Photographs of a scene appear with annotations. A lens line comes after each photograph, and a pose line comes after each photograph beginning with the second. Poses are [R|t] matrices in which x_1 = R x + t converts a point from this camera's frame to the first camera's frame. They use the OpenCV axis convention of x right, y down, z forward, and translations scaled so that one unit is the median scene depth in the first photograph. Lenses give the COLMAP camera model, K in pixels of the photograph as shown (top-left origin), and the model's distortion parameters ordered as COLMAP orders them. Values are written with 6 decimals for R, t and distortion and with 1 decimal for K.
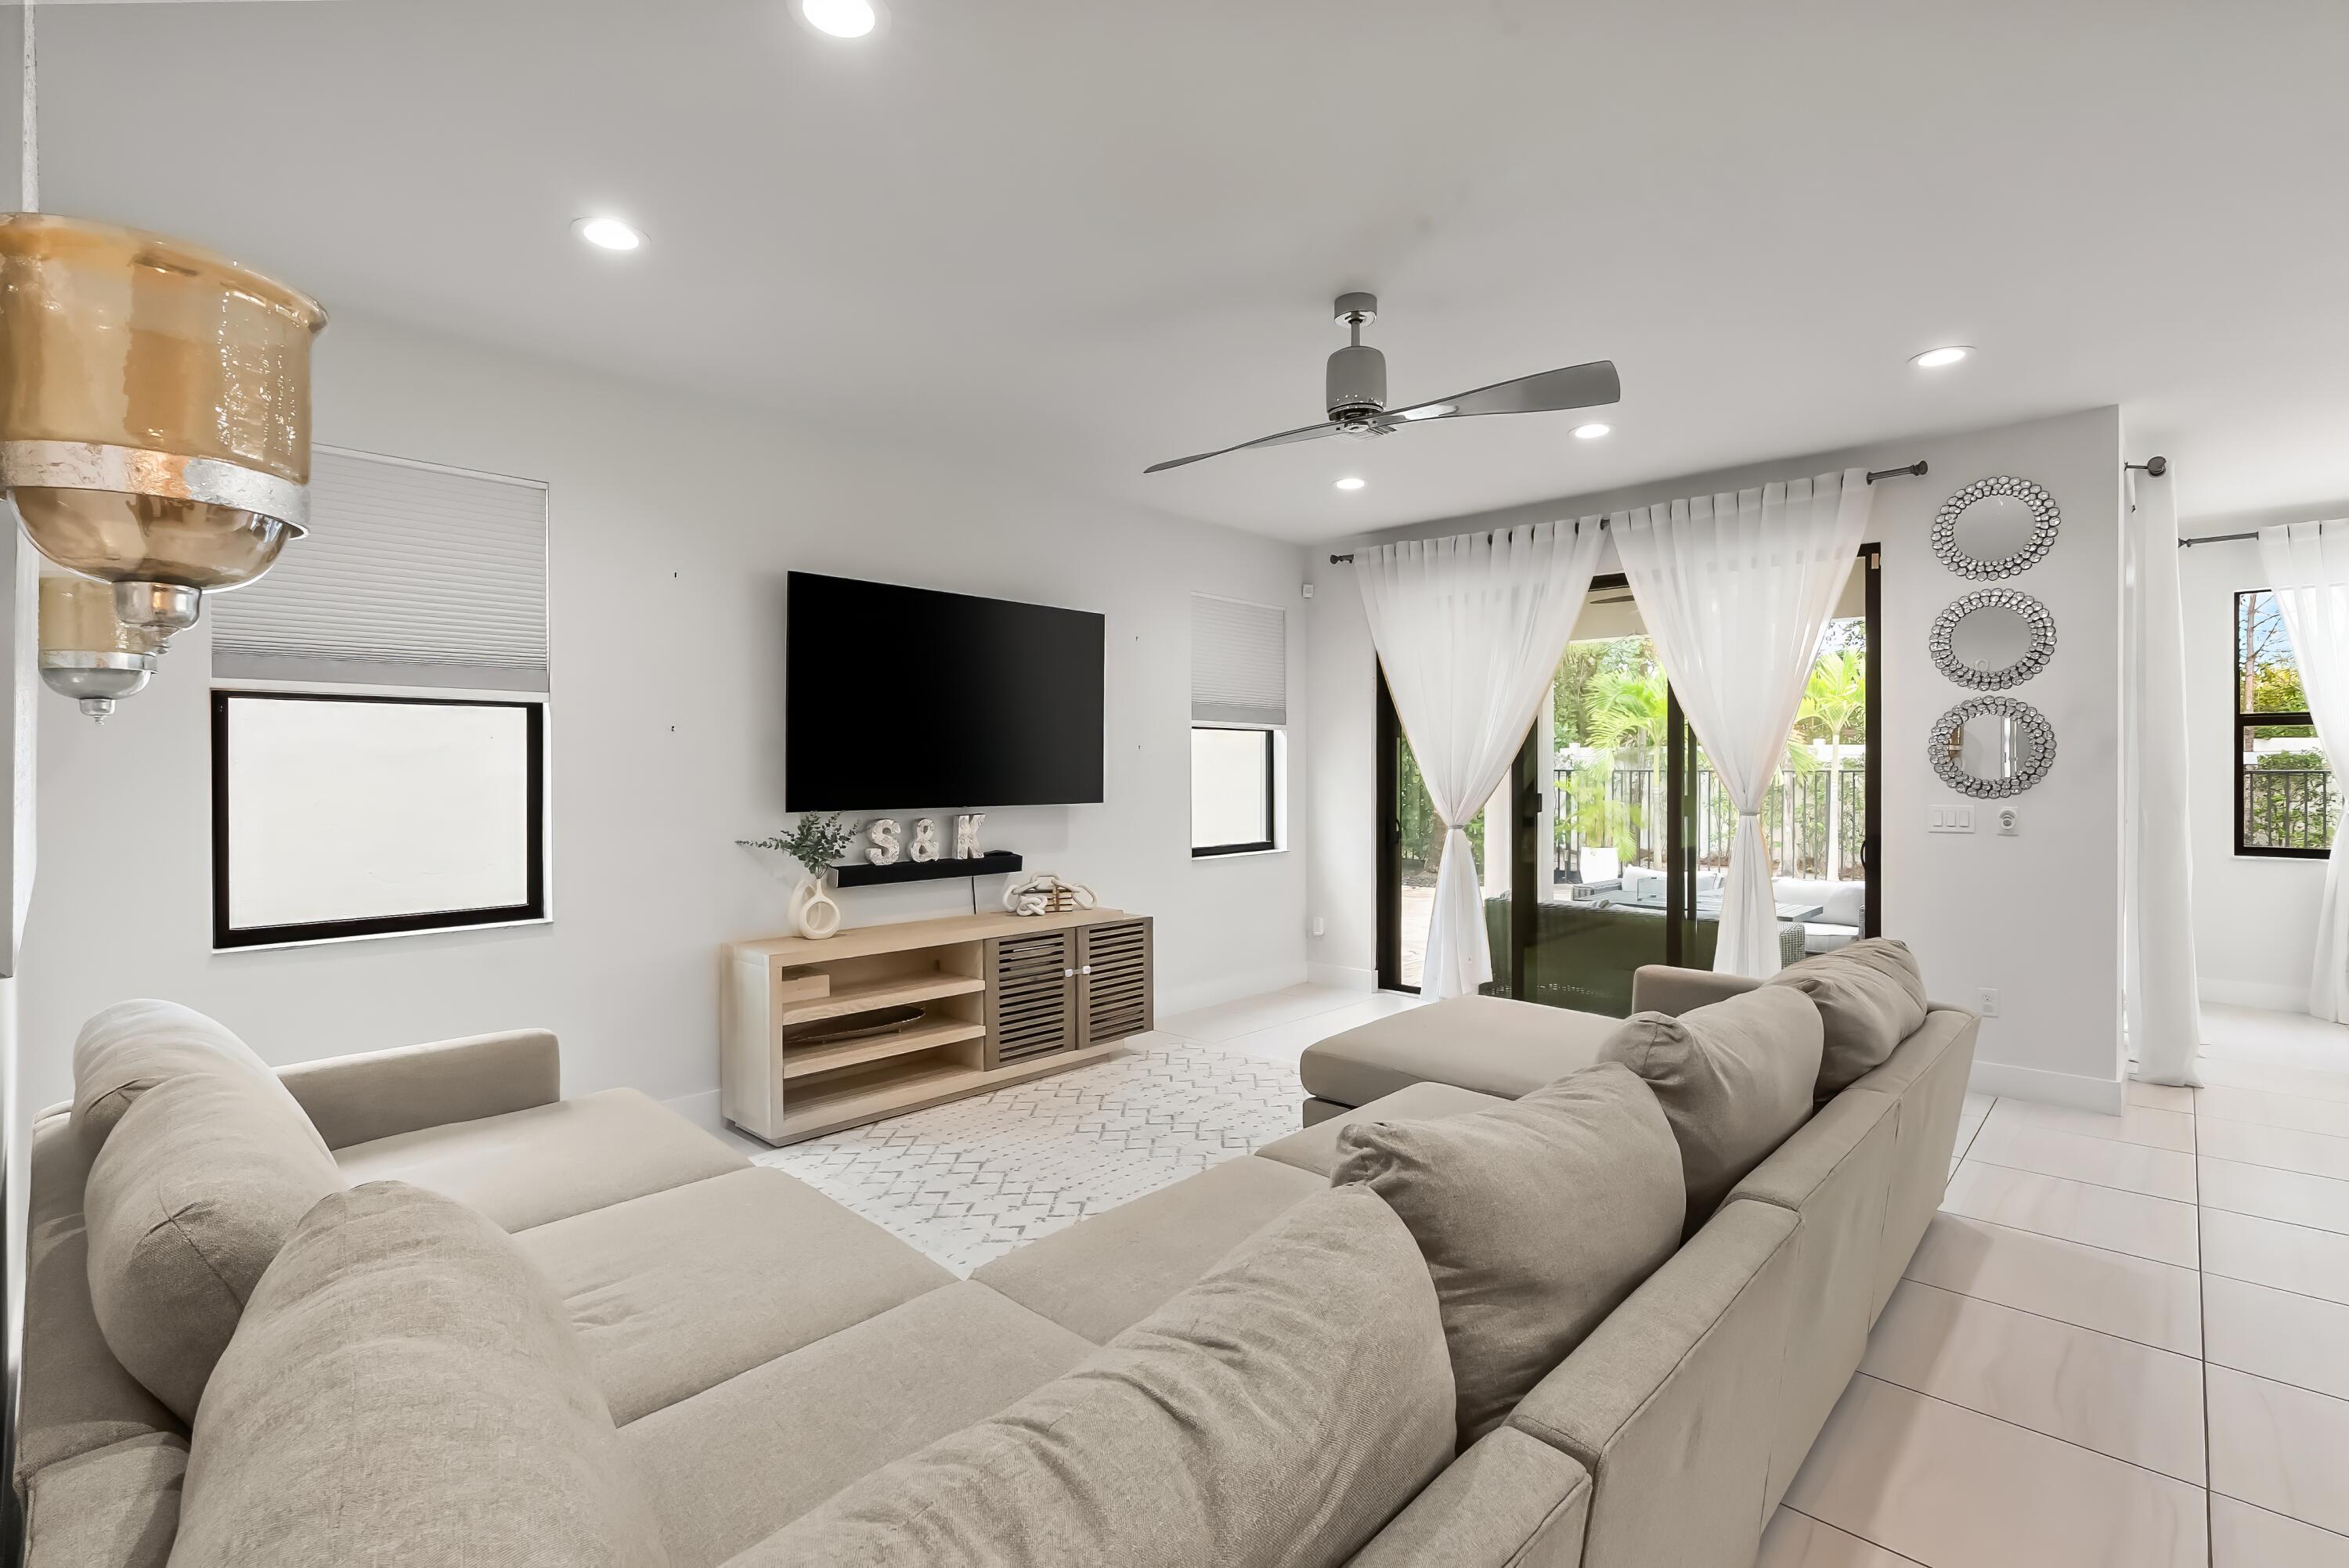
lens RADIAL K [[1072.0, 0, 1174.5], [0, 1072.0, 784.0], [0, 0, 1]] dist [-0.002581, -0.000311]
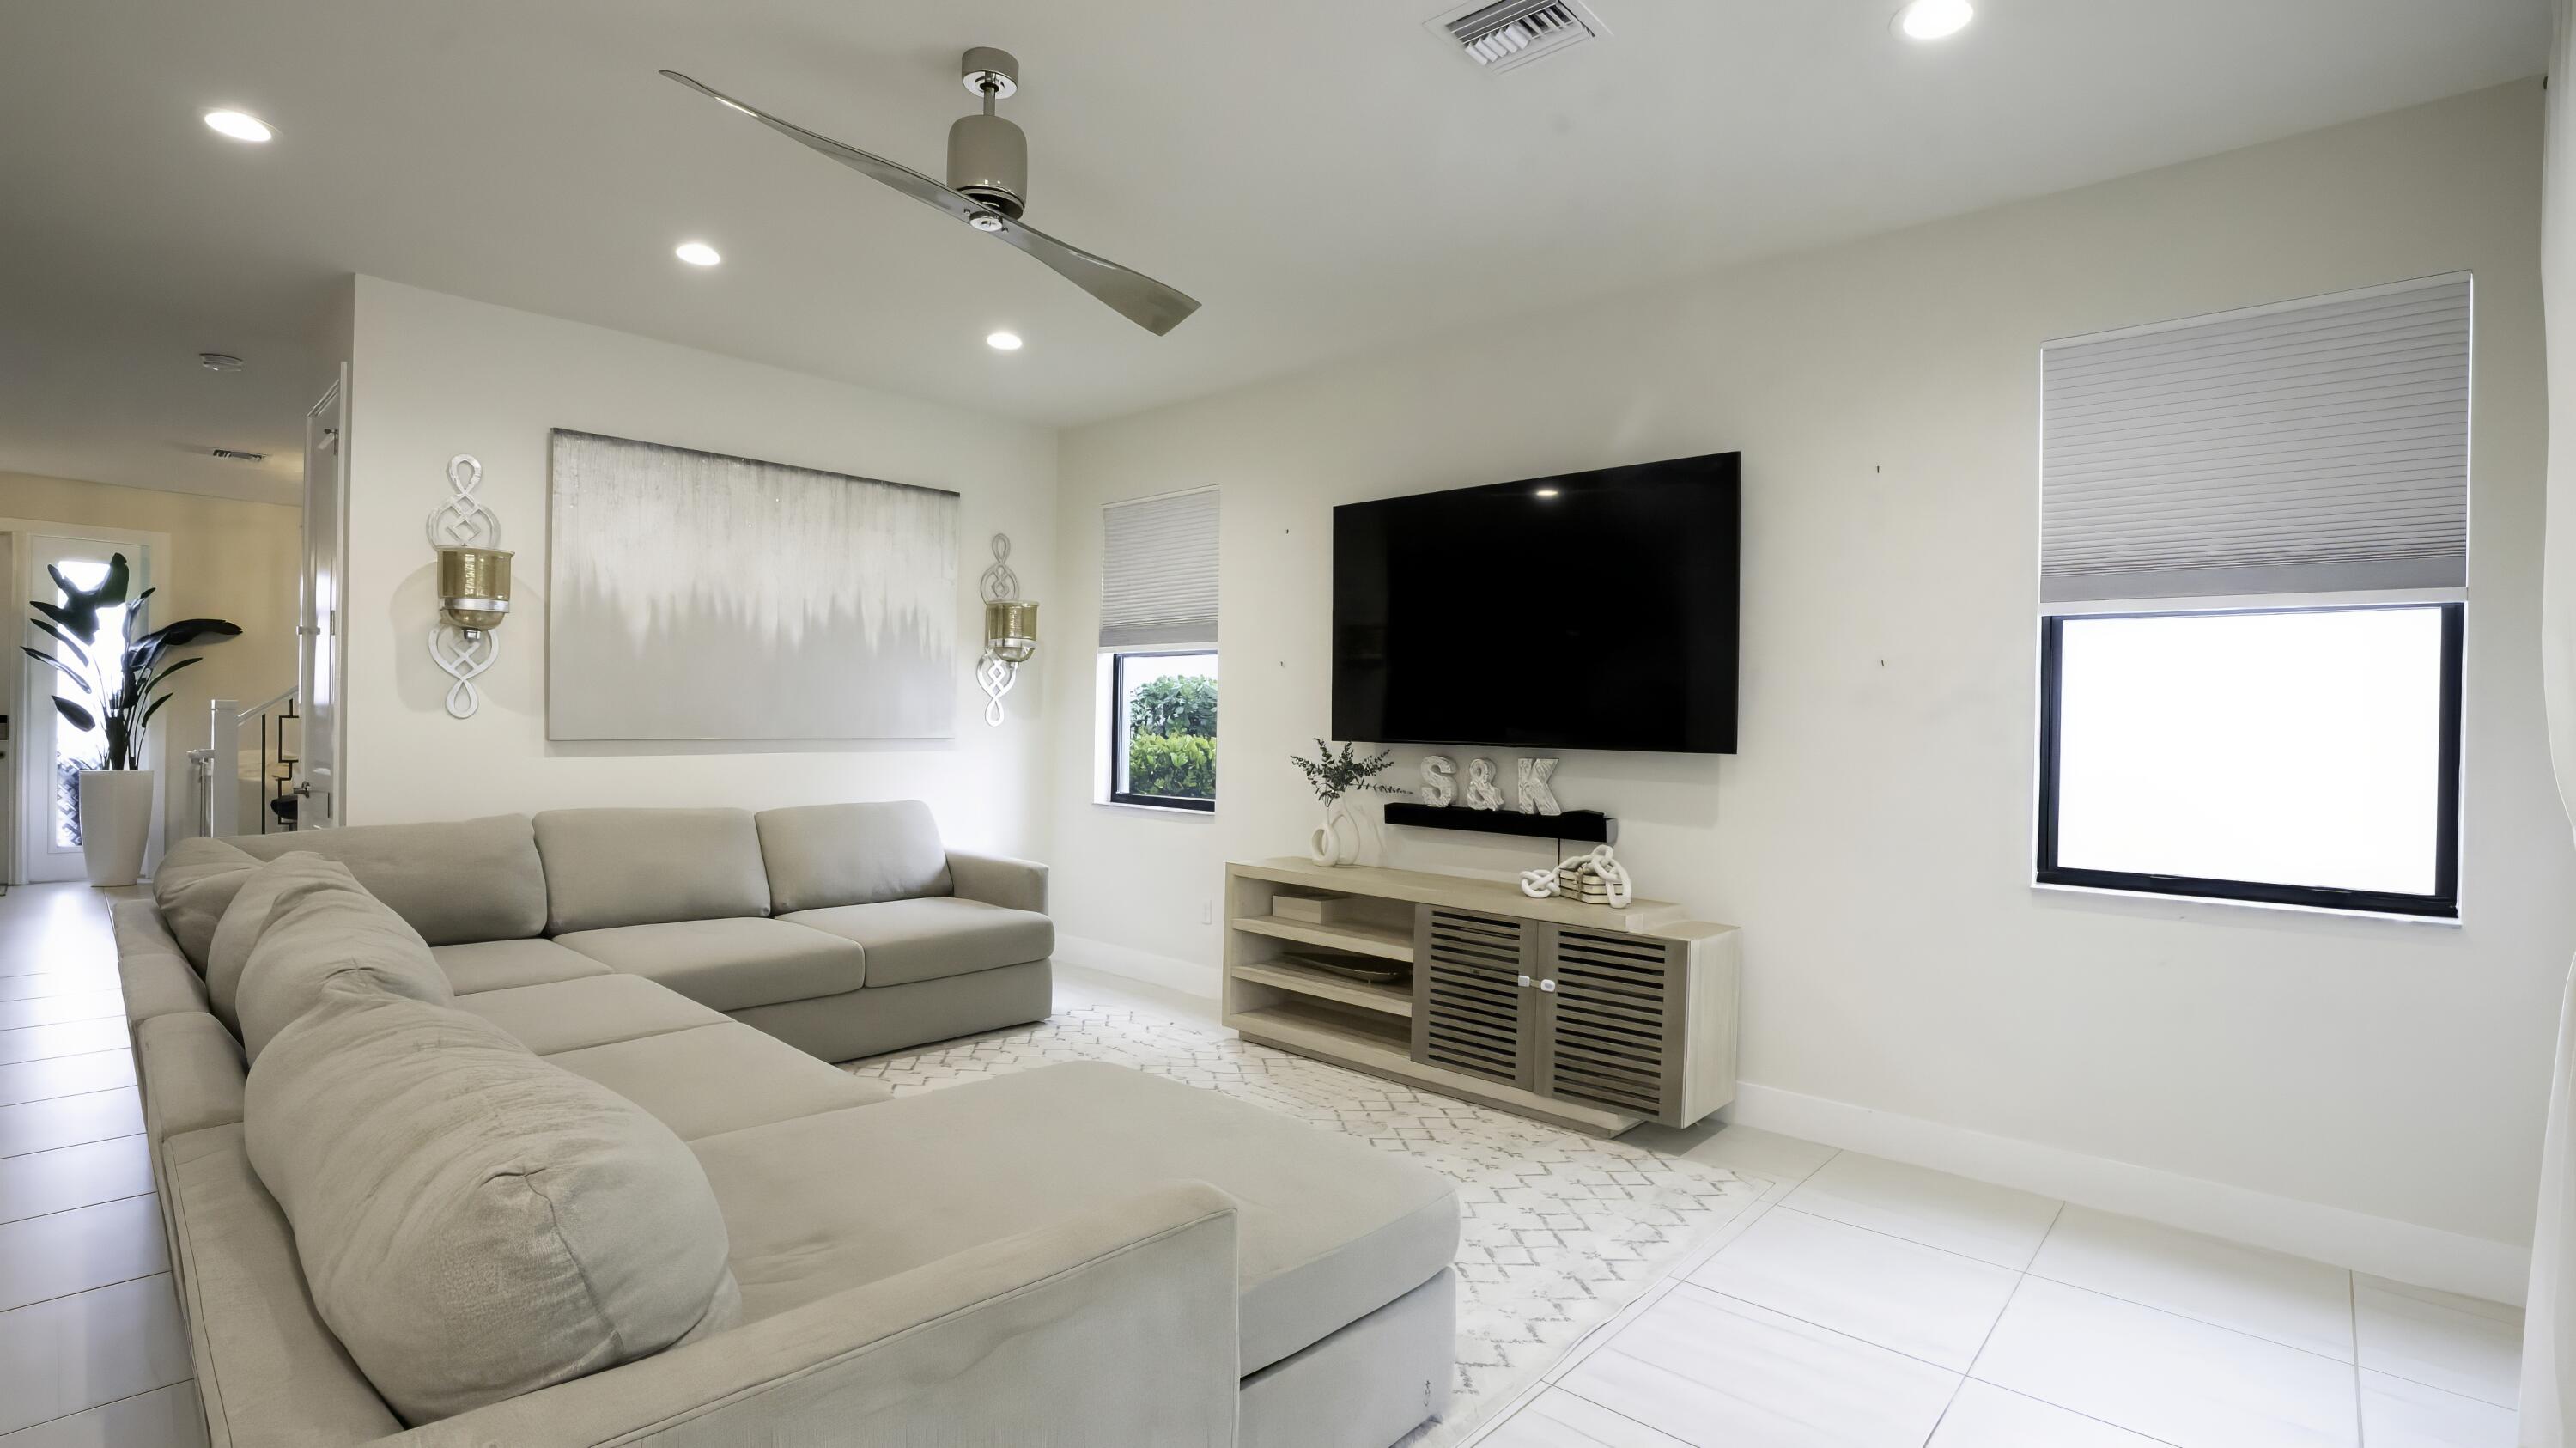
lens RADIAL K [[1200.9, 0, 1288.0], [0, 1200.9, 724.0], [0, 0, 1]] dist [0.000042, -0.000179]
pose [[0.038399, 0.019666, -0.999069, 0.703187], [-0.021184, 0.999598, 0.018862, -0.010116], [0.999038, 0.020440, 0.038800, 0.801431]]
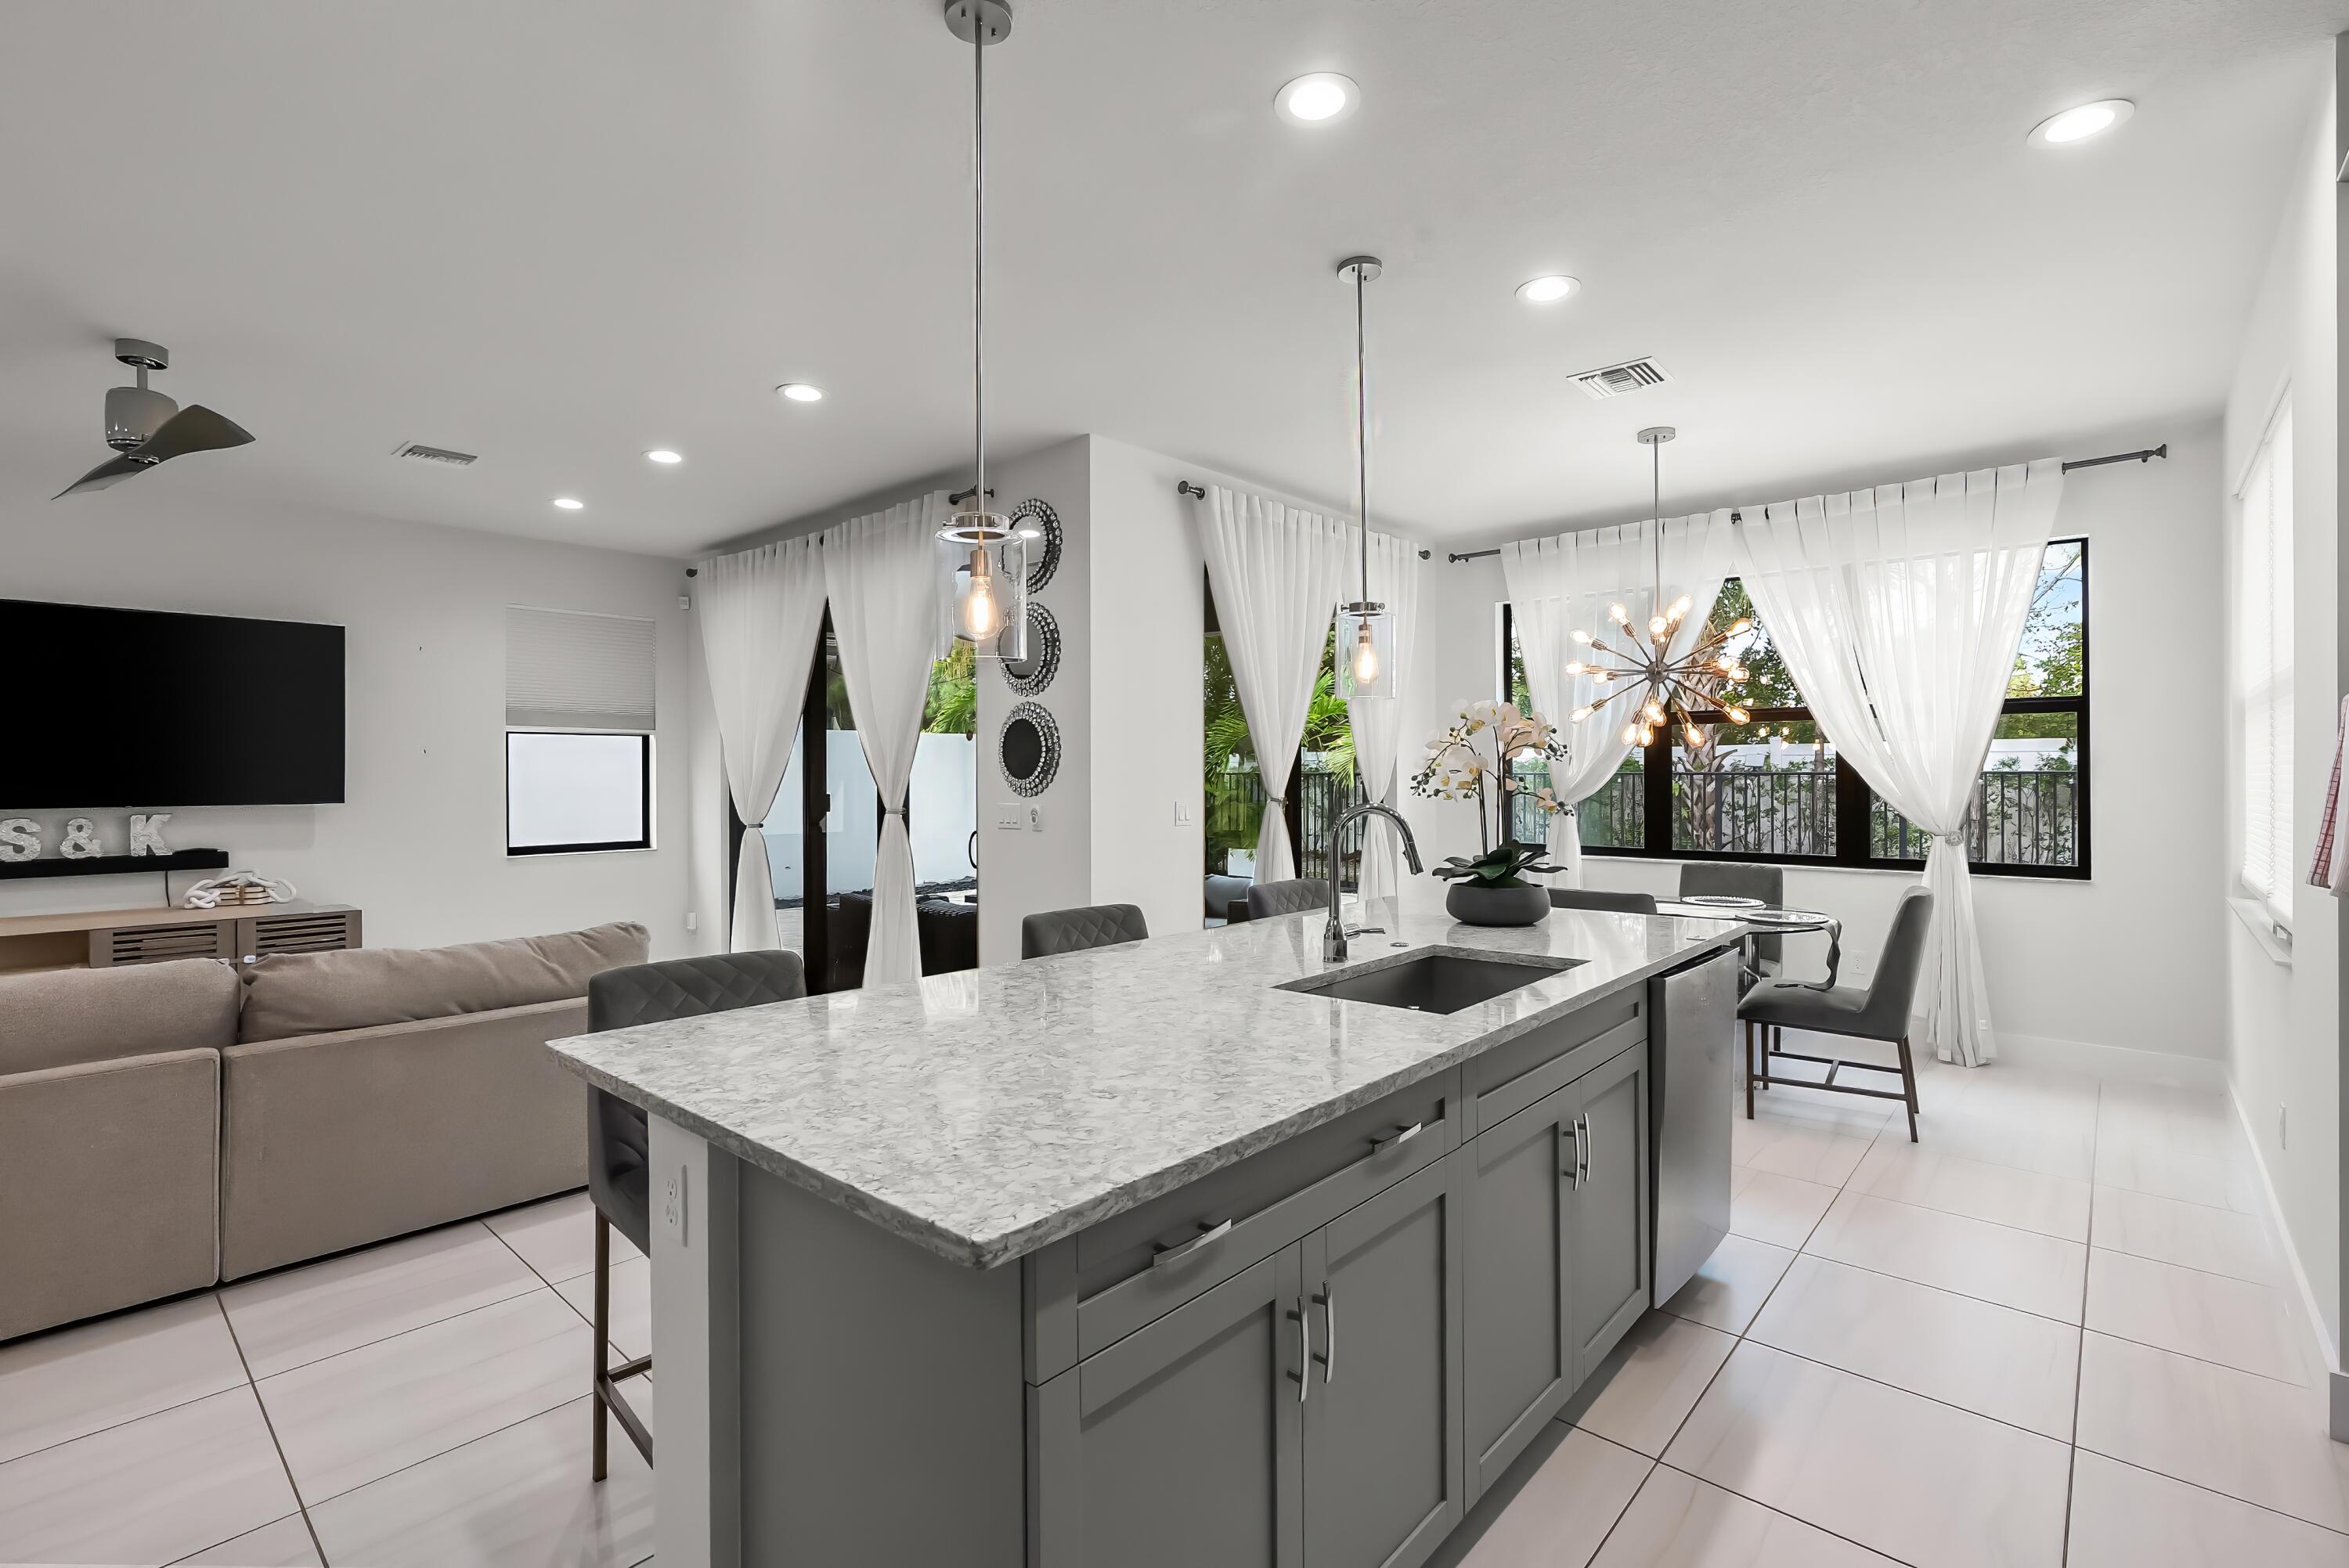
lens RADIAL K [[1060.4, 0, 1174.5], [0, 1060.4, 784.0], [0, 0, 1]] dist [-0.002769, -0.000608]
pose [[0.999516, -0.001687, 0.031054, 0.815866], [0.001837, 0.999987, -0.004792, 0.005166], [-0.031046, 0.004846, 0.999506, -0.085893]]
